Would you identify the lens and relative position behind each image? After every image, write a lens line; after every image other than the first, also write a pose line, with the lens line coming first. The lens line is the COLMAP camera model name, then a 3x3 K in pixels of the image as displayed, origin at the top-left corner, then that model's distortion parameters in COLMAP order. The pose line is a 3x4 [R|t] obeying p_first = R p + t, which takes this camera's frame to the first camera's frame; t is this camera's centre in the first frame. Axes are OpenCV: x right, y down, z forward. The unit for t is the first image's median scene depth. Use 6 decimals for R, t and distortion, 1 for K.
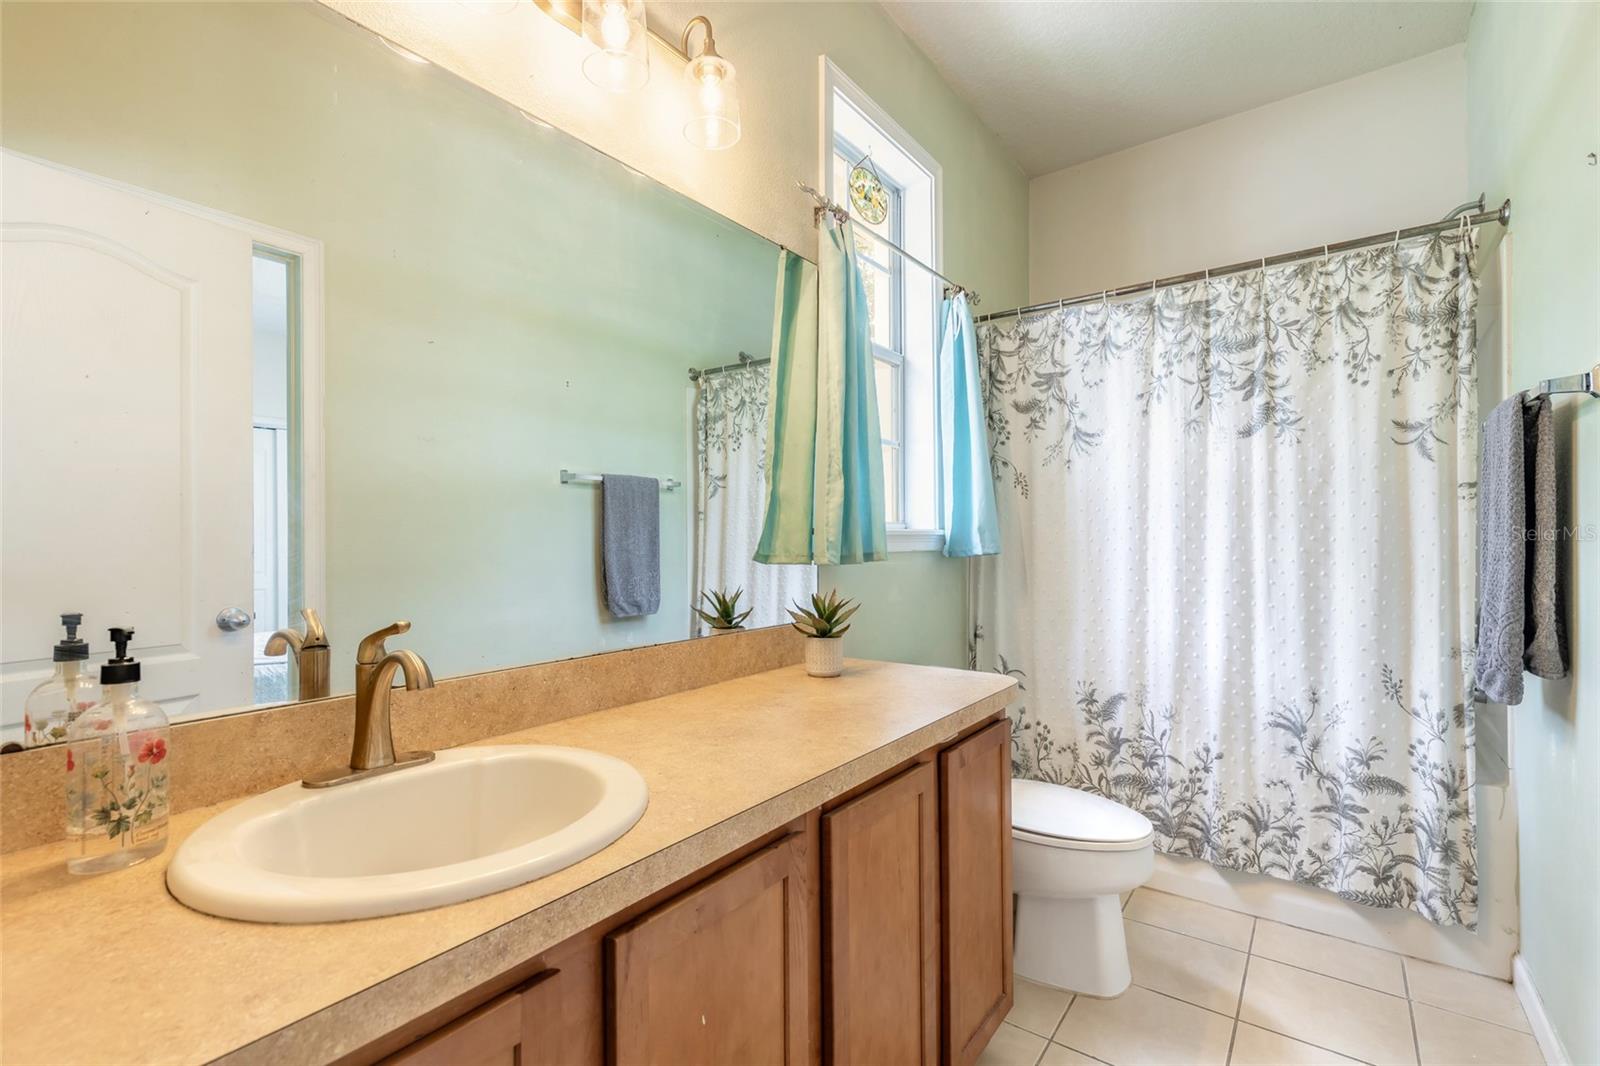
lens RADIAL K [[730.2, 0, 791.8], [0, 730.2, 537.6], [0, 0, 1]] dist [0.007765, -0.001643]
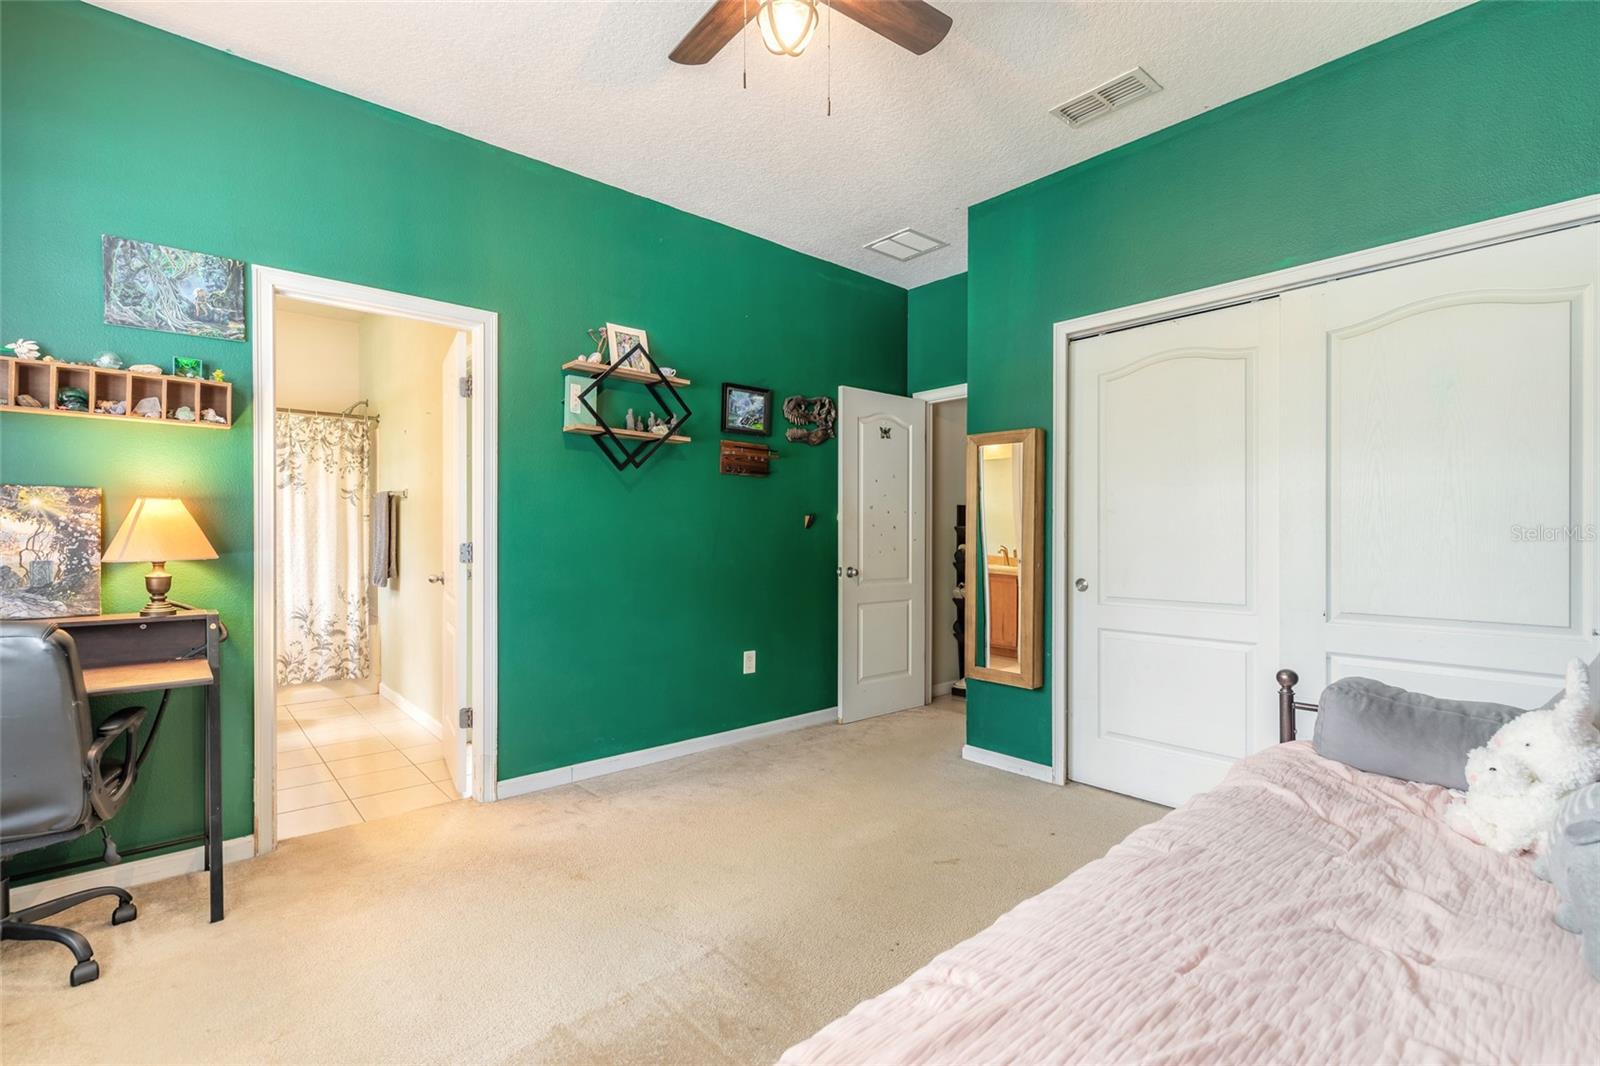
lens RADIAL K [[730.2, 0, 793.5], [0, 730.2, 538.0], [0, 0, 1]] dist [0.007765, -0.001643]
pose [[0.215980, 0.006794, 0.976374, -1.305181], [-0.004647, 0.999972, -0.005930, 0.017519], [-0.976387, -0.003256, 0.216005, -1.064394]]
